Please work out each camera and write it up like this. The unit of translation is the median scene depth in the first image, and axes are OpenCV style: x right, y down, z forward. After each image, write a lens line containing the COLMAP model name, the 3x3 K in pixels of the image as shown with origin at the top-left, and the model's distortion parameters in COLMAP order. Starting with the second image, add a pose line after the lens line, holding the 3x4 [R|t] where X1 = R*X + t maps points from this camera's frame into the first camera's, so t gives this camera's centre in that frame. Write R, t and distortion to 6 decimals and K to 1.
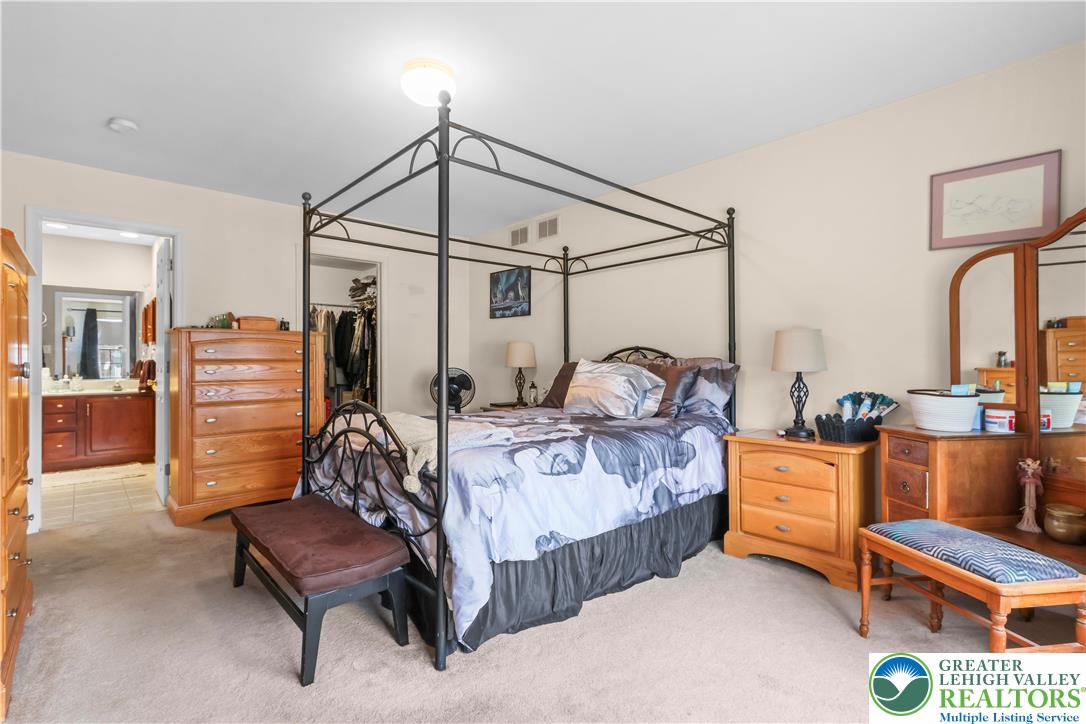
lens RADIAL K [[502.7, 0, 542.0], [0, 502.7, 360.0], [0, 0, 1]] dist [-0.001287, 0.002020]
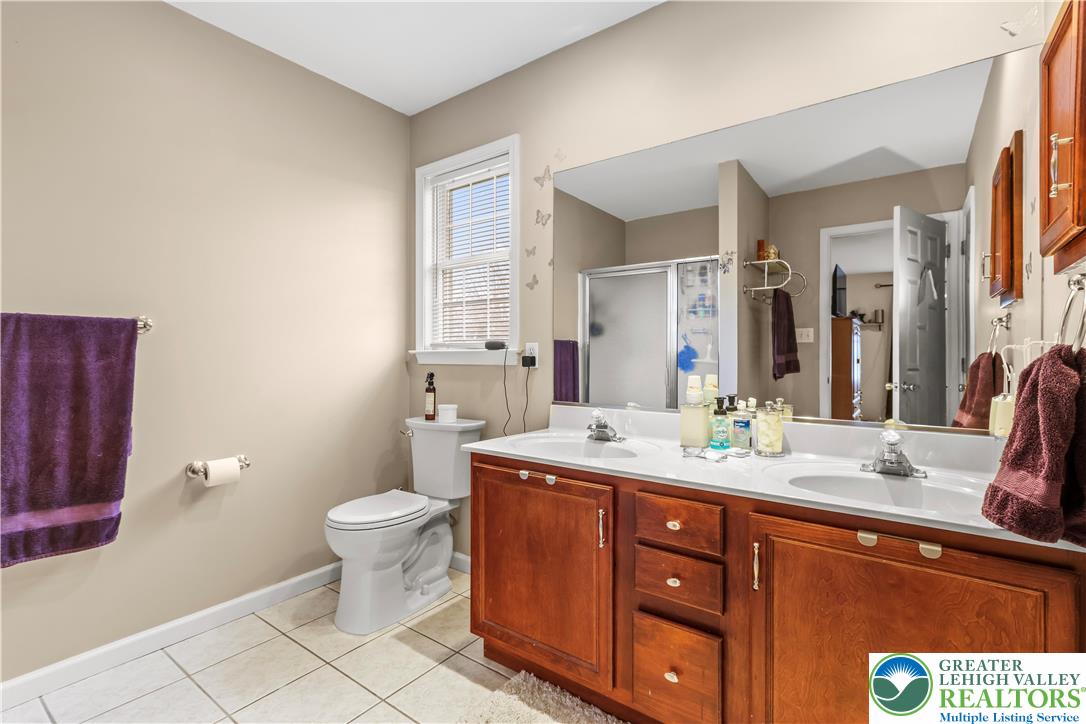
lens RADIAL K [[502.7, 0, 541.0], [0, 502.7, 361.1], [0, 0, 1]] dist [-0.001287, 0.002020]
pose [[0.192156, 0.001401, -0.981363, -0.563101], [0.004025, 0.999989, 0.002216, 0.003230], [0.981356, -0.004376, 0.192149, 0.696101]]
